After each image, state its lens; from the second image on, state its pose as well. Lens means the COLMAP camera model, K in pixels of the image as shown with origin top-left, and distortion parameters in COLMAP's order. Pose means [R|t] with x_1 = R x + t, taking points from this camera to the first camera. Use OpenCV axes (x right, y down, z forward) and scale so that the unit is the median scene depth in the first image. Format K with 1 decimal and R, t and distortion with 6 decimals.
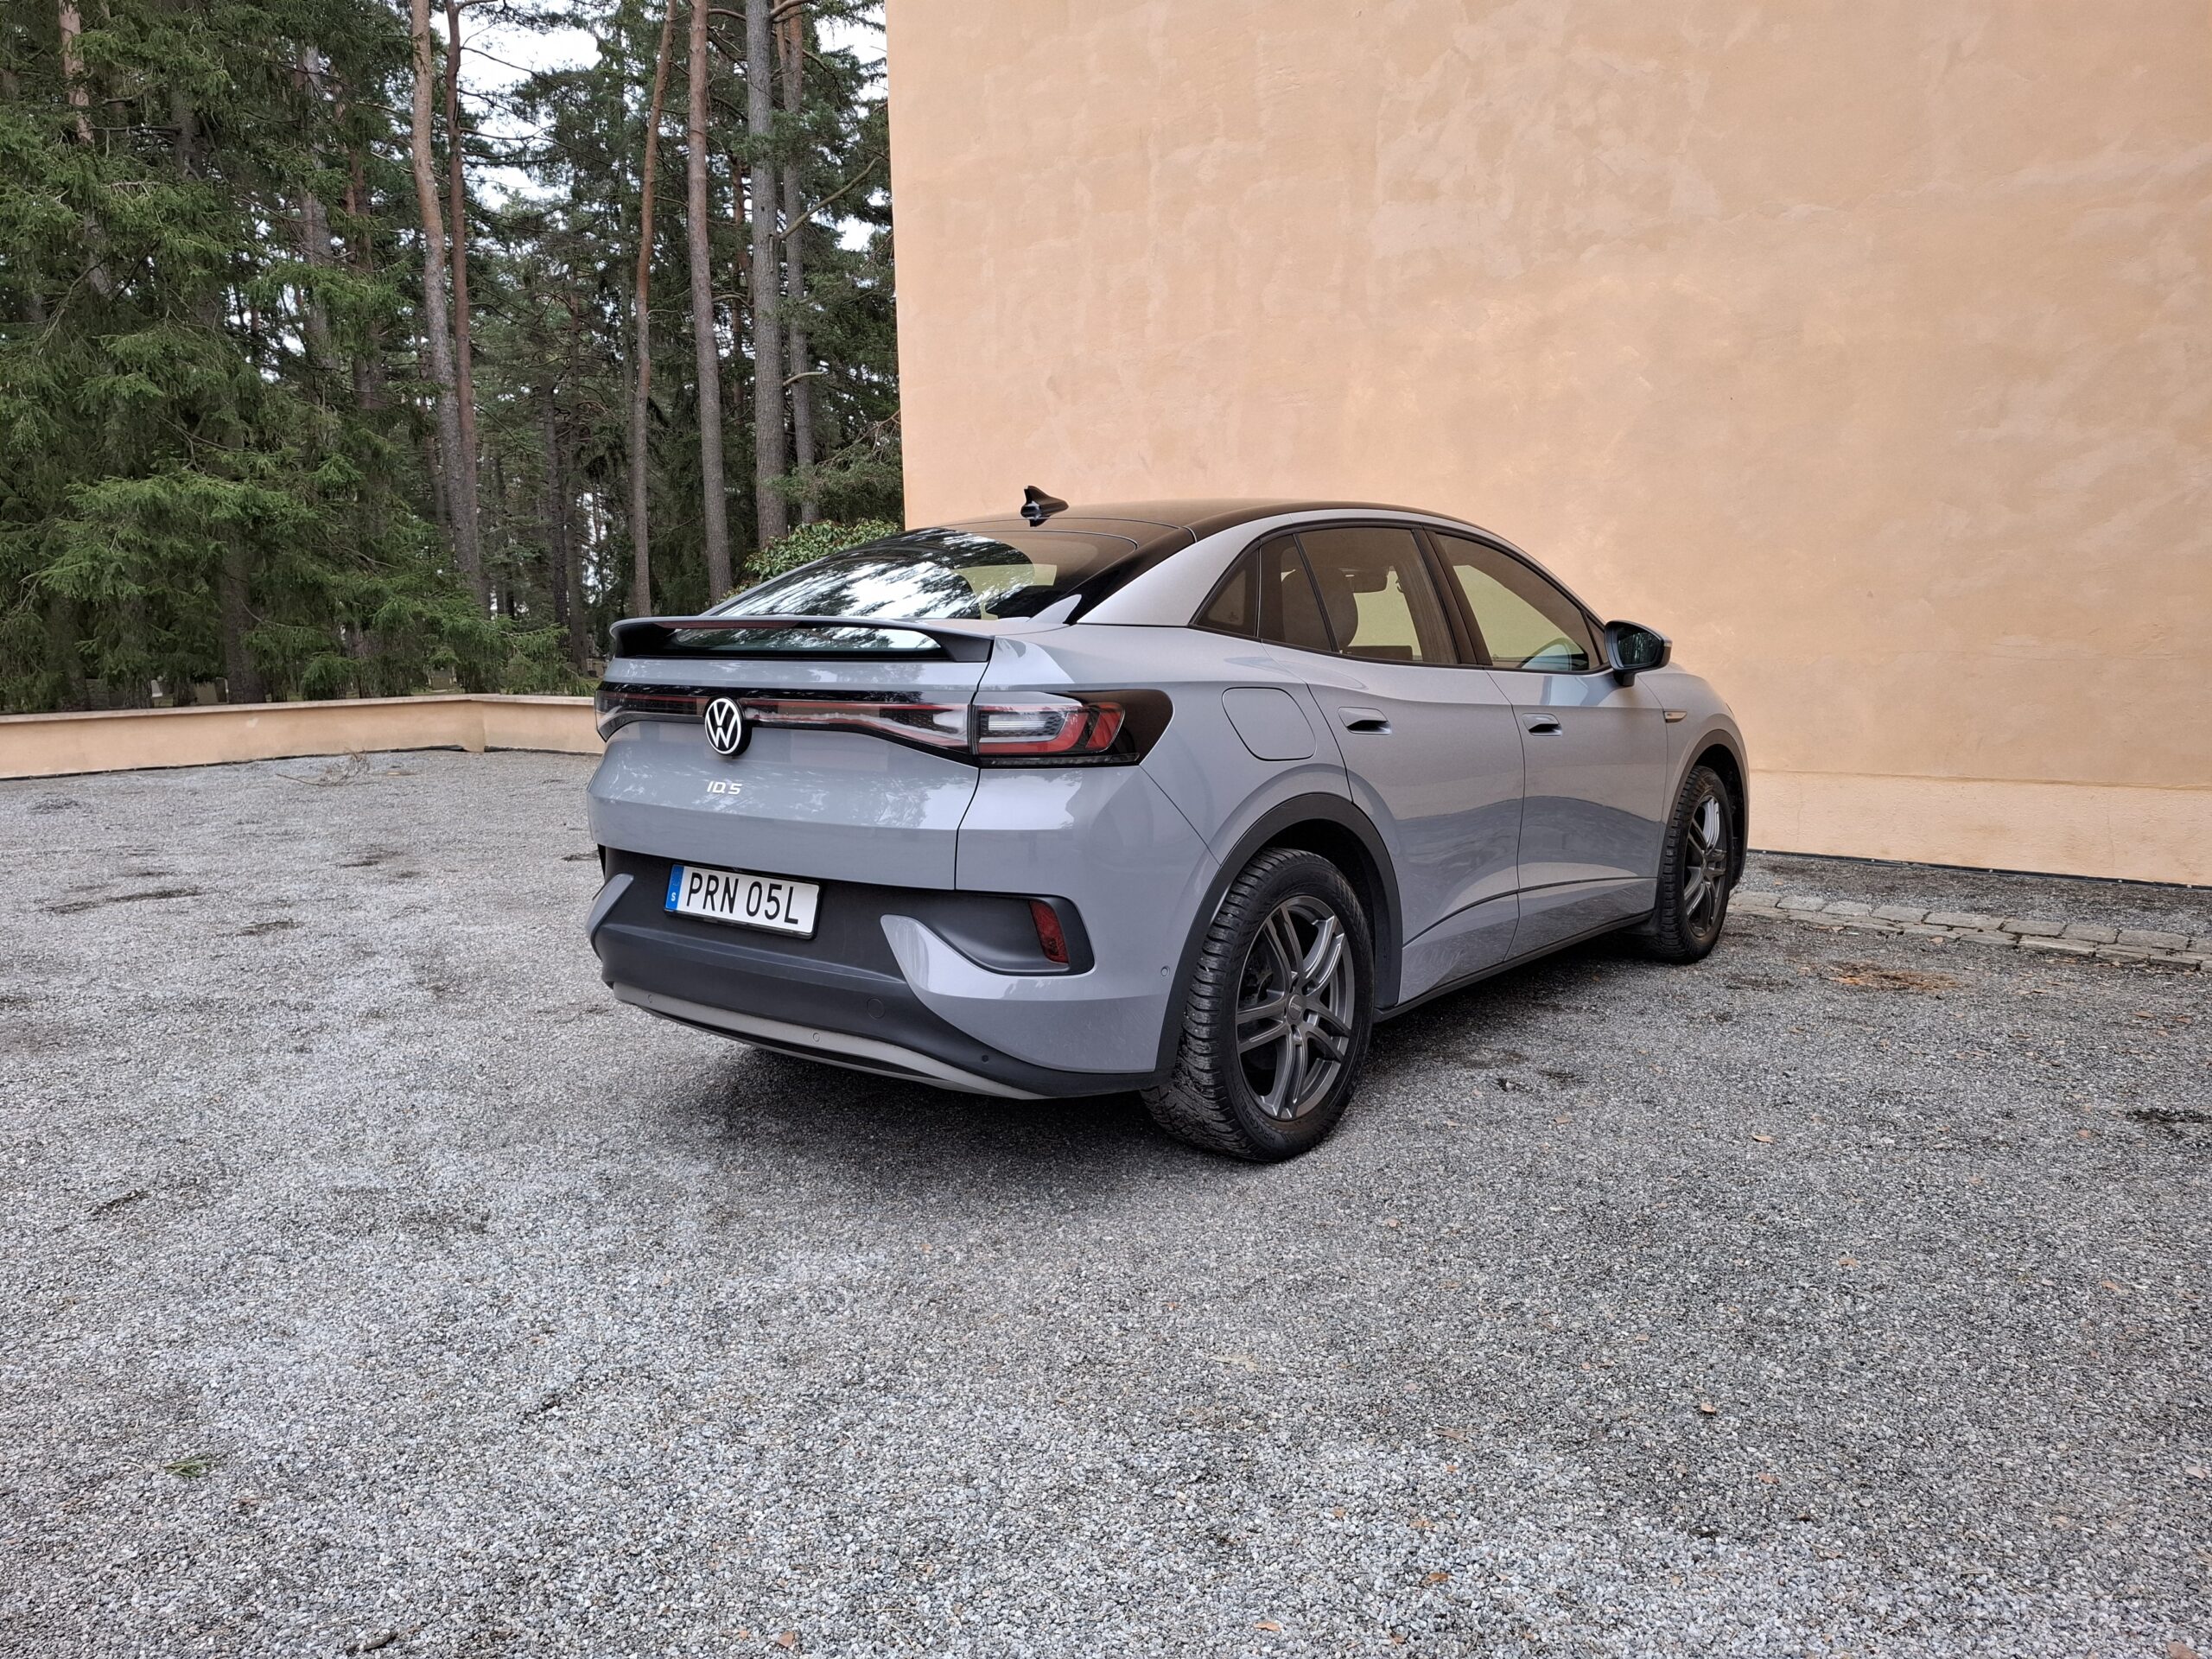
lens RADIAL K [[1521.8, 0, 1102.6], [0, 1521.8, 841.6], [0, 0, 1]] dist [0.075303, -0.079968]
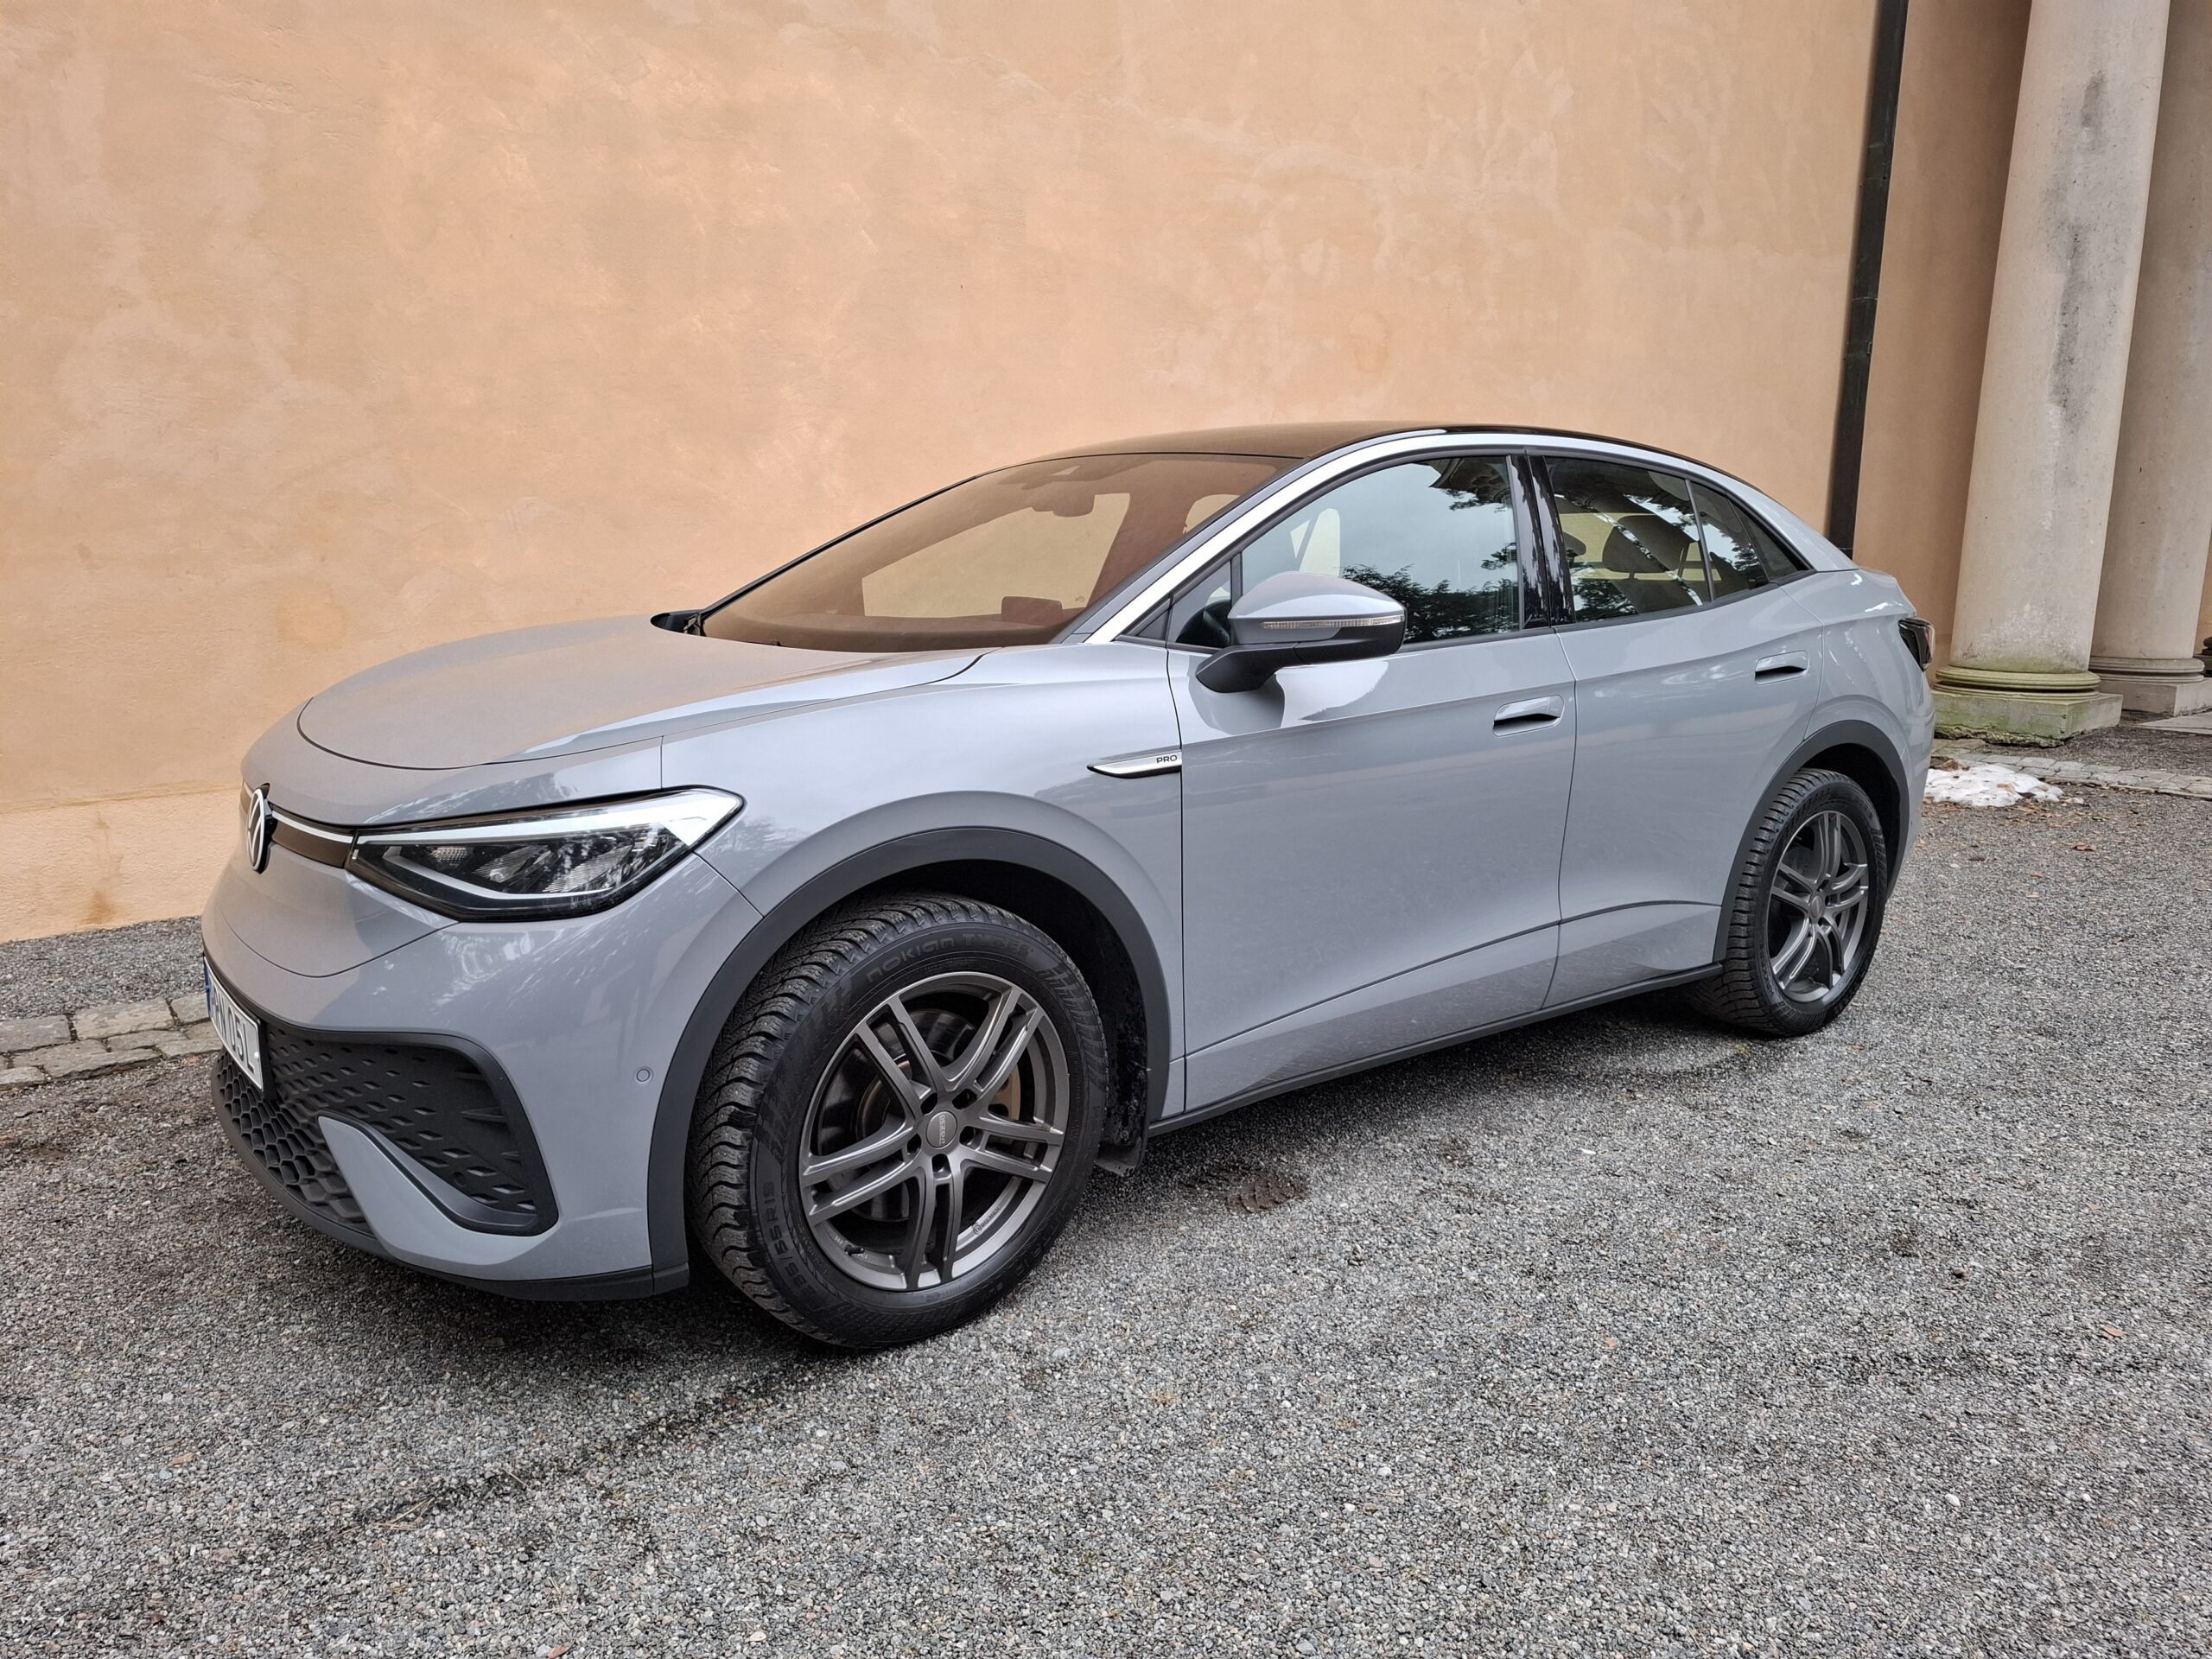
lens RADIAL K [[1533.4, 0, 1097.8], [0, 1533.4, 828.6], [0, 0, 1]] dist [0.047633, -0.038553]
pose [[0.192425, -0.167450, 0.966919, -0.482864], [0.119155, 0.982030, 0.146354, -0.123991], [-0.974051, 0.087051, 0.208919, 0.864921]]
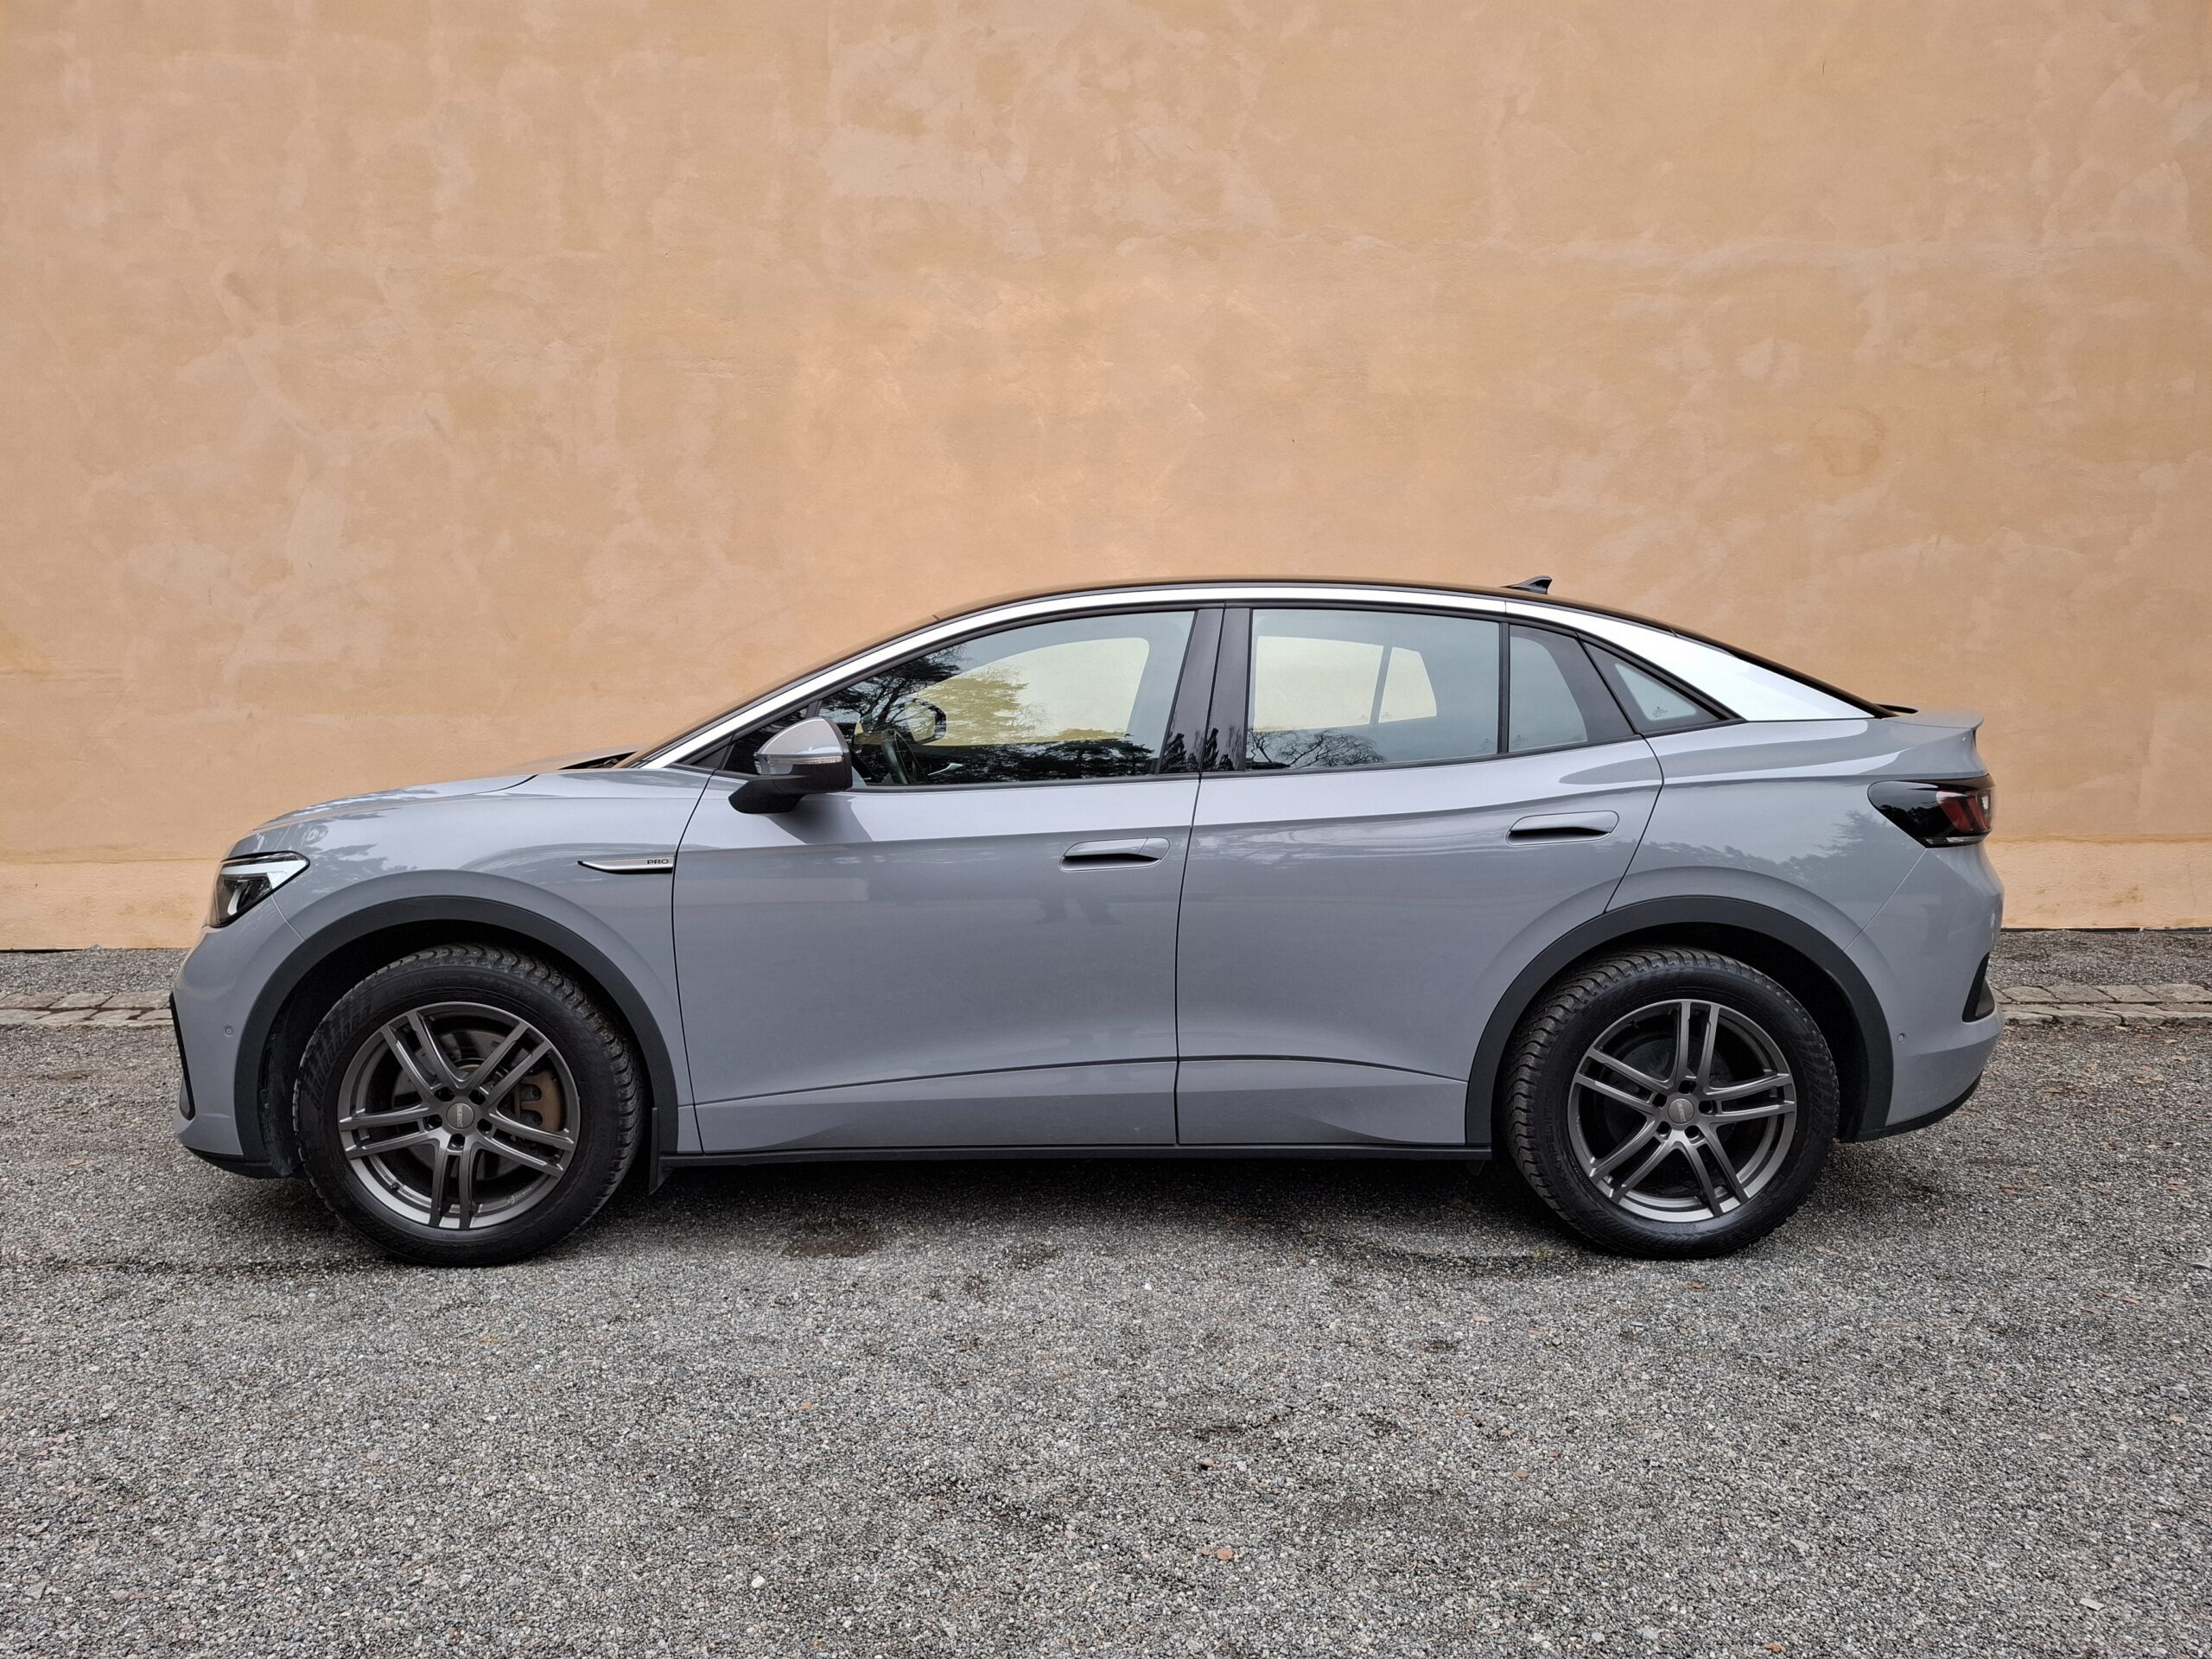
lens RADIAL K [[1521.8, 0, 1102.6], [0, 1521.8, 841.6], [0, 0, 1]] dist [0.075303, -0.079968]
pose [[0.734604, -0.072151, 0.674649, -0.328704], [0.081134, 0.996536, 0.018231, -0.086458], [-0.673627, 0.041344, 0.737914, 0.471071]]
